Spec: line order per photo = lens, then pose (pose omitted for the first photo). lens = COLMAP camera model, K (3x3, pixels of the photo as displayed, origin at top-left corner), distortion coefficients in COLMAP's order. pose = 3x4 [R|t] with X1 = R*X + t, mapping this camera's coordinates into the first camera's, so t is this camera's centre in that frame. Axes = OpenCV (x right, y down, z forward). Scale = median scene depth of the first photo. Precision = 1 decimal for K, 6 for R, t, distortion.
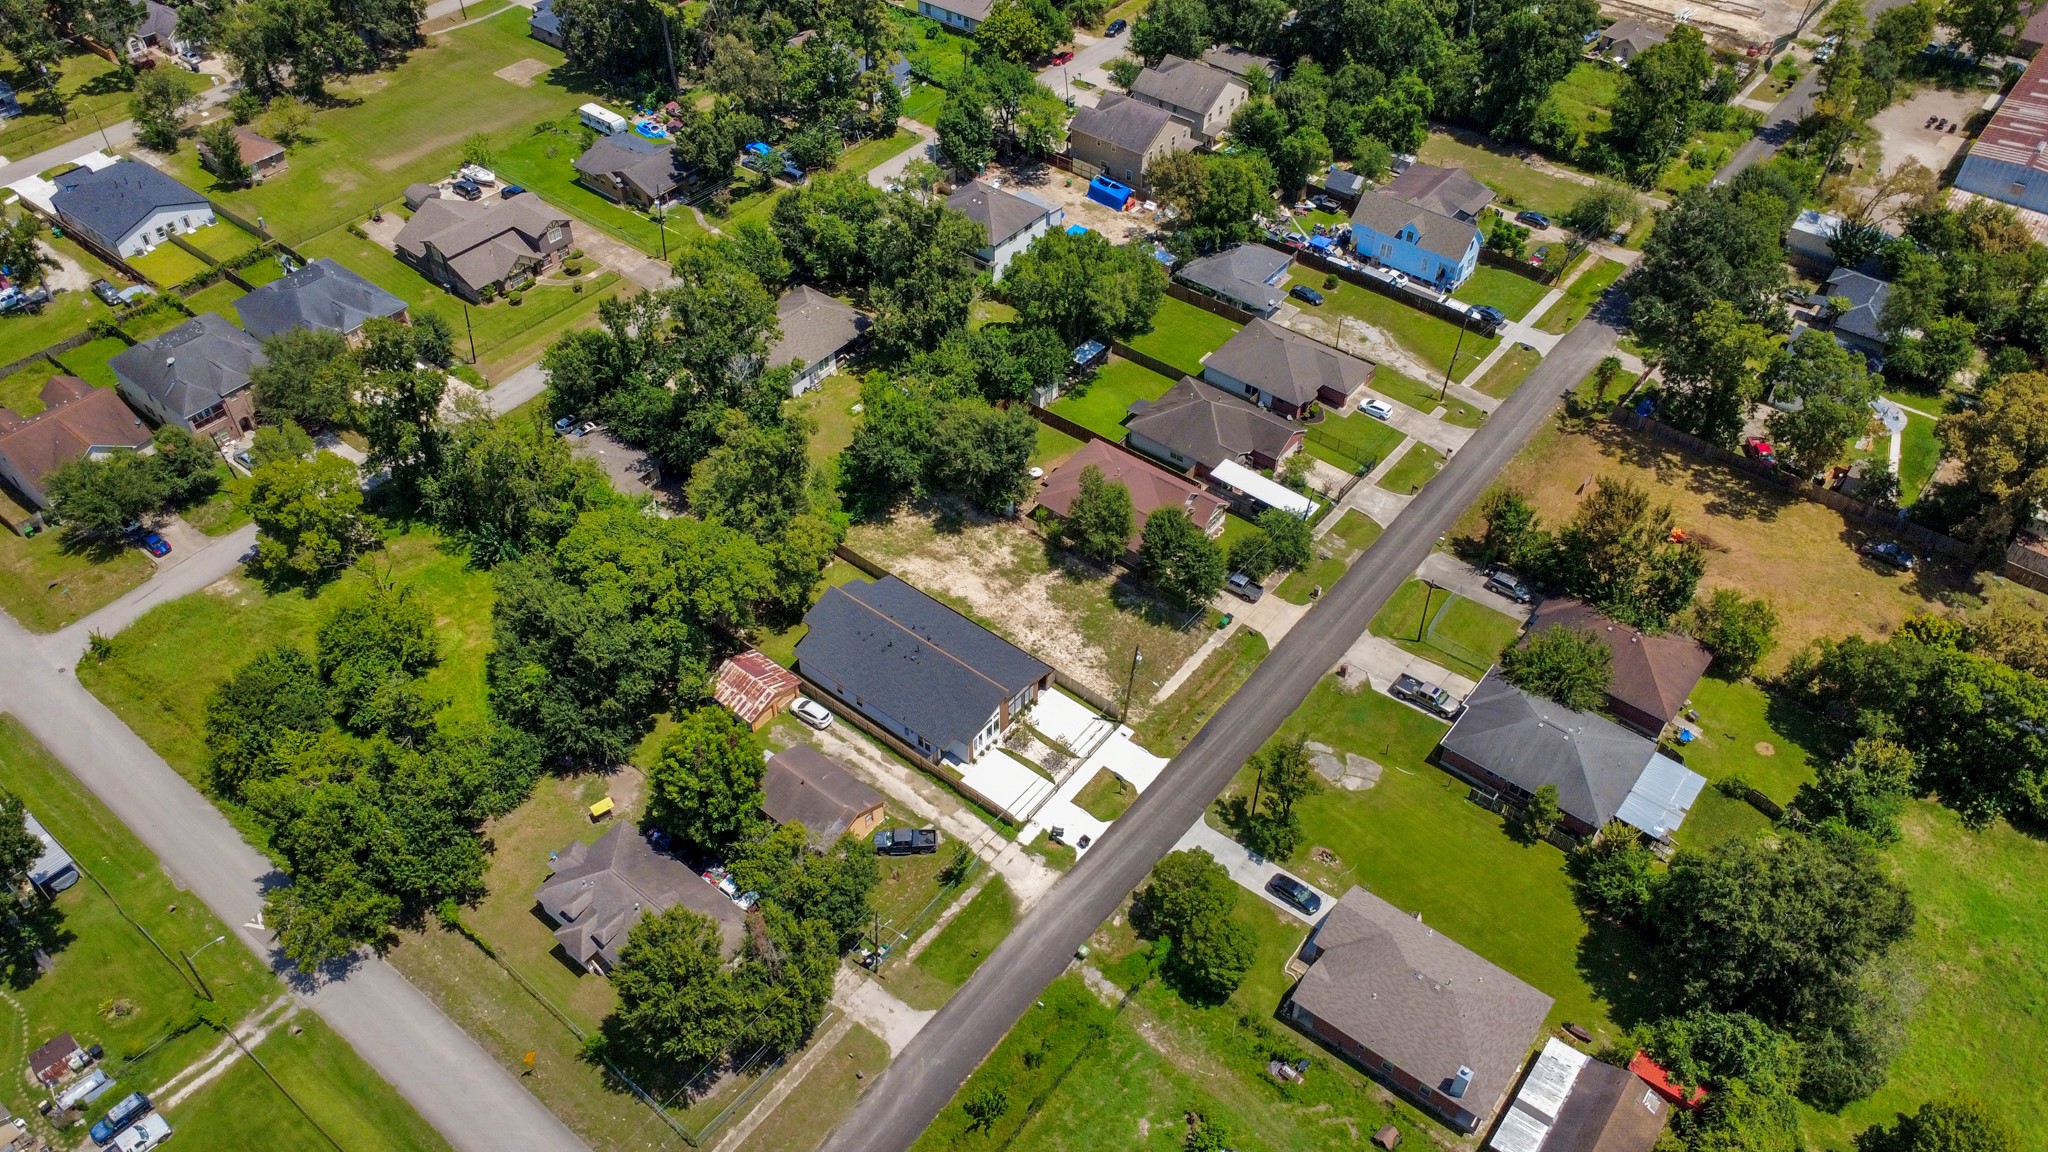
lens RADIAL K [[1494.2, 0, 1025.3], [0, 1494.2, 566.0], [0, 0, 1]] dist [0.005364, -0.003704]
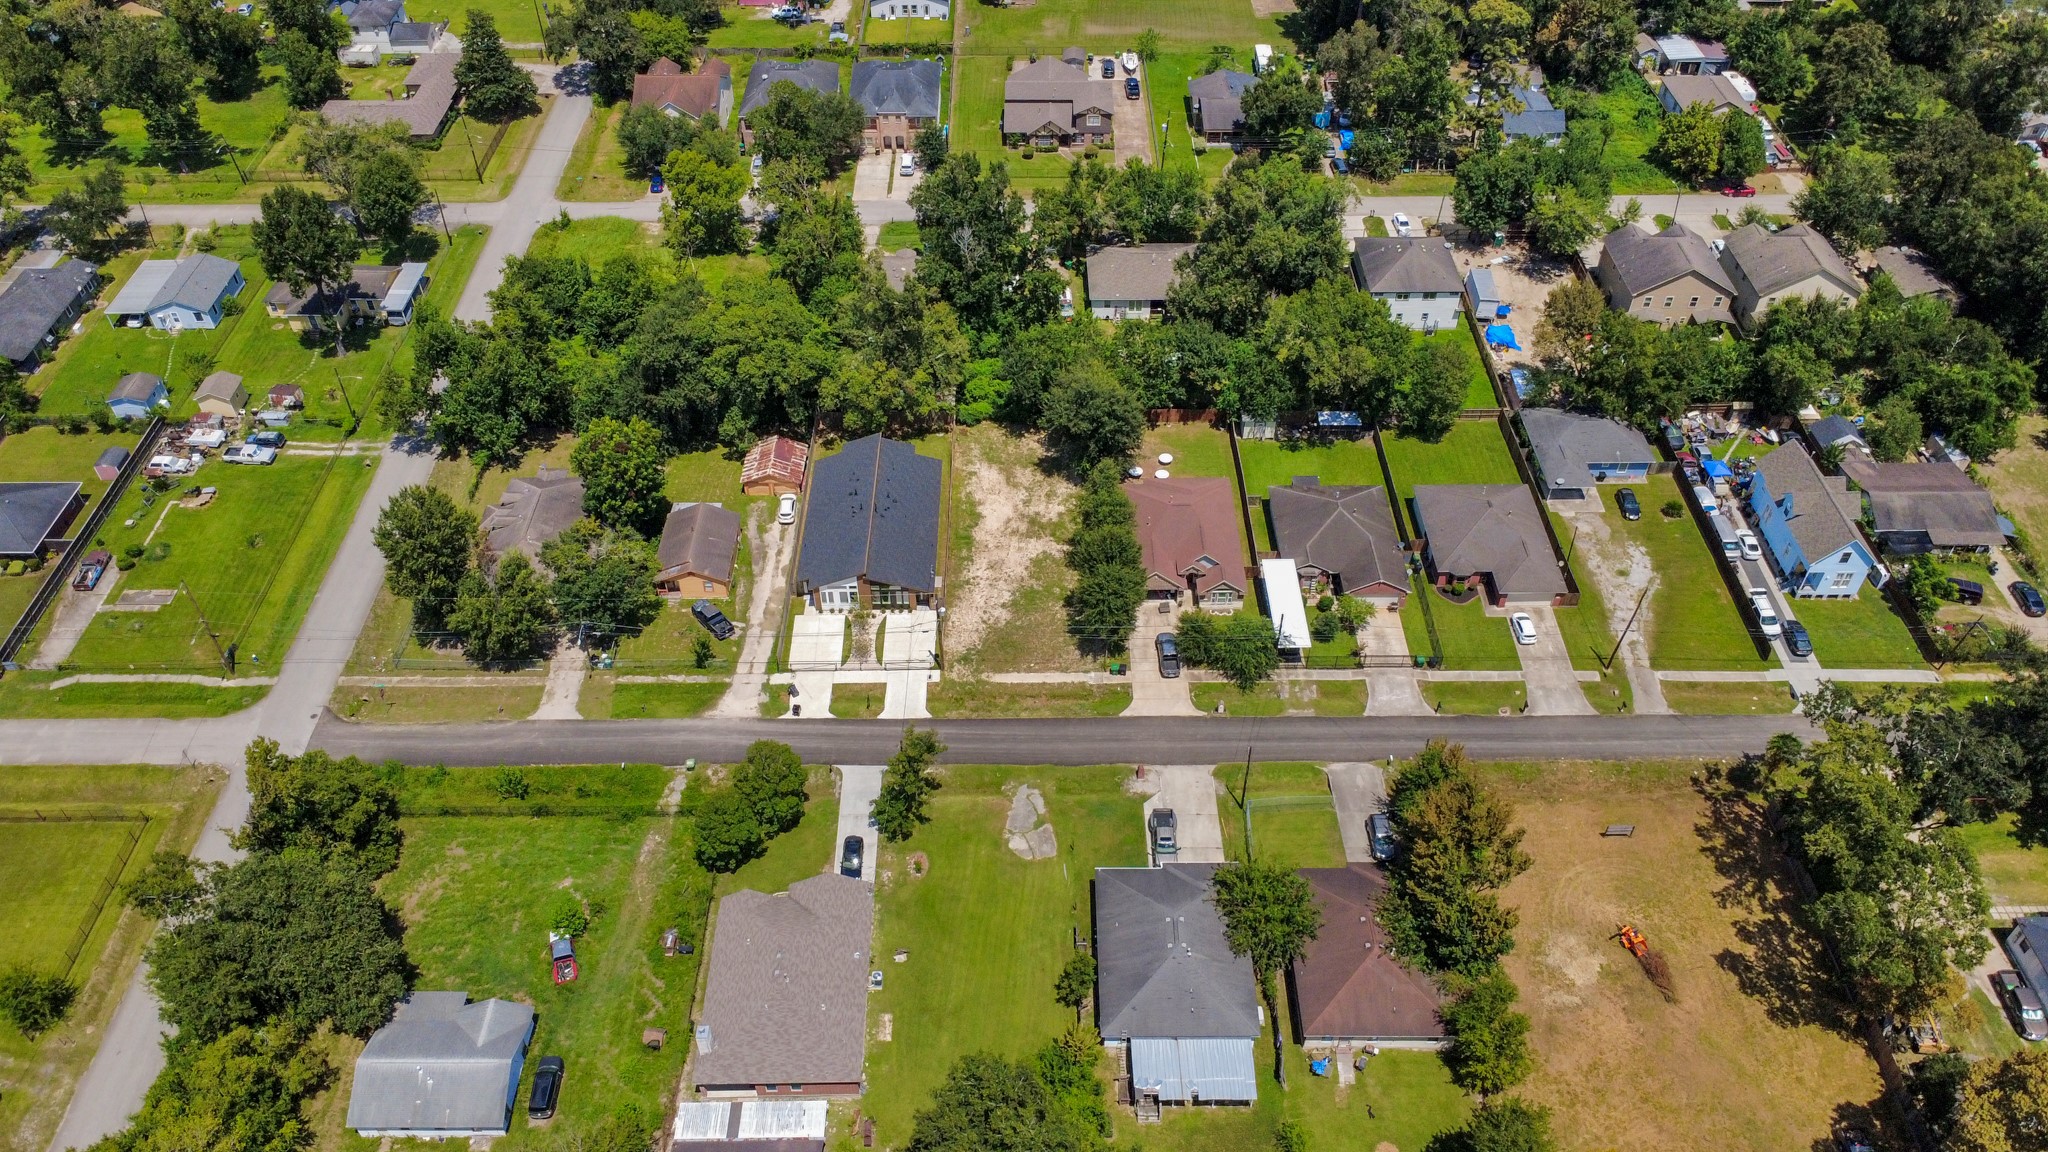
lens RADIAL K [[1494.2, 0, 1029.6], [0, 1494.2, 572.1], [0, 0, 1]] dist [0.005364, -0.003704]
pose [[0.623345, 0.532997, -0.572150, 0.617731], [-0.531953, 0.825341, 0.189310, -0.167373], [0.573120, 0.186351, 0.798002, 0.187705]]
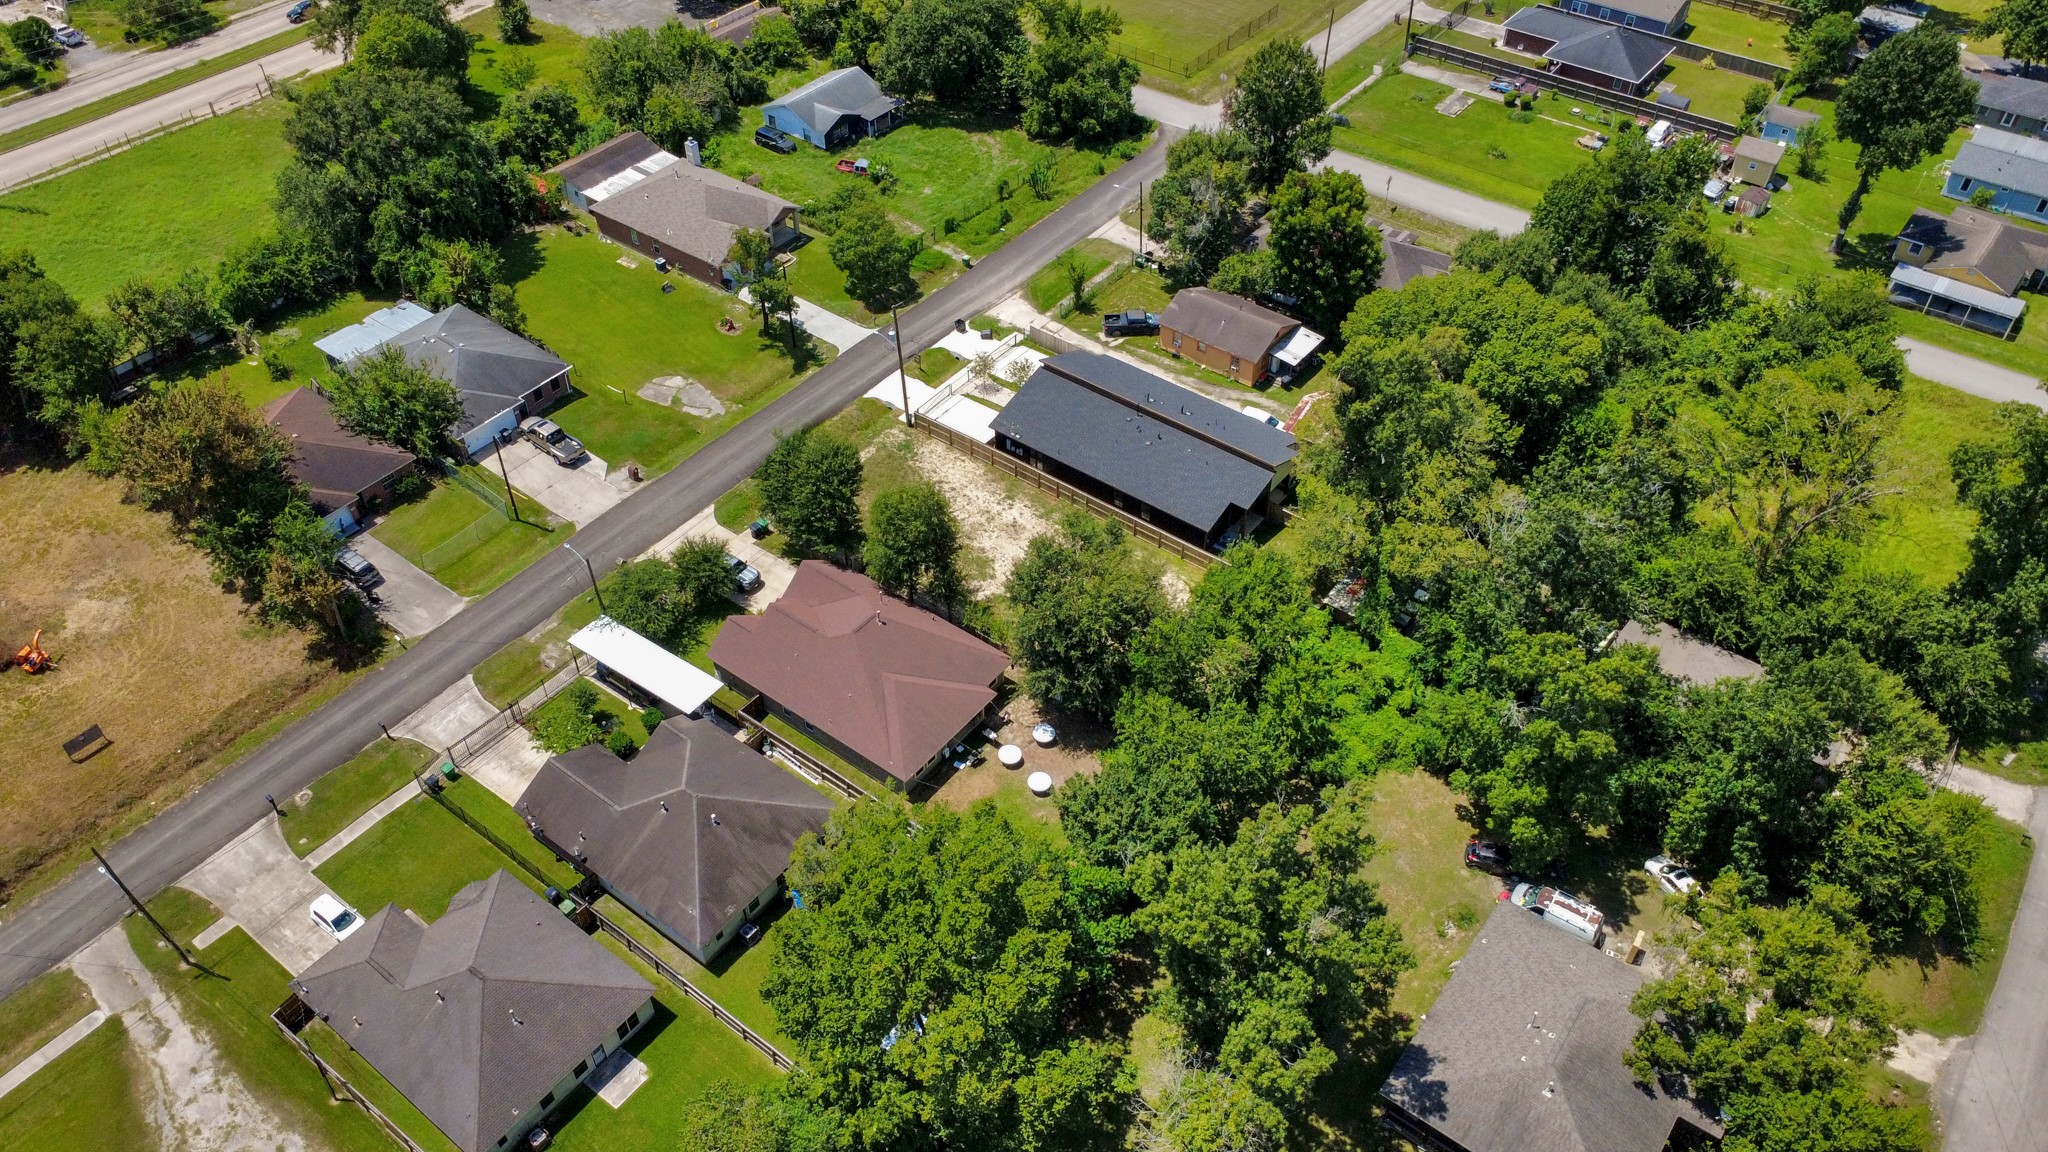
lens RADIAL K [[1494.2, 0, 1026.3], [0, 1494.2, 580.4], [0, 0, 1]] dist [0.005364, -0.003704]
pose [[-0.999802, 0.004831, -0.019303, 0.013036], [-0.019013, 0.054243, 0.998347, -0.729113], [0.005870, 0.998516, -0.054140, 1.072071]]
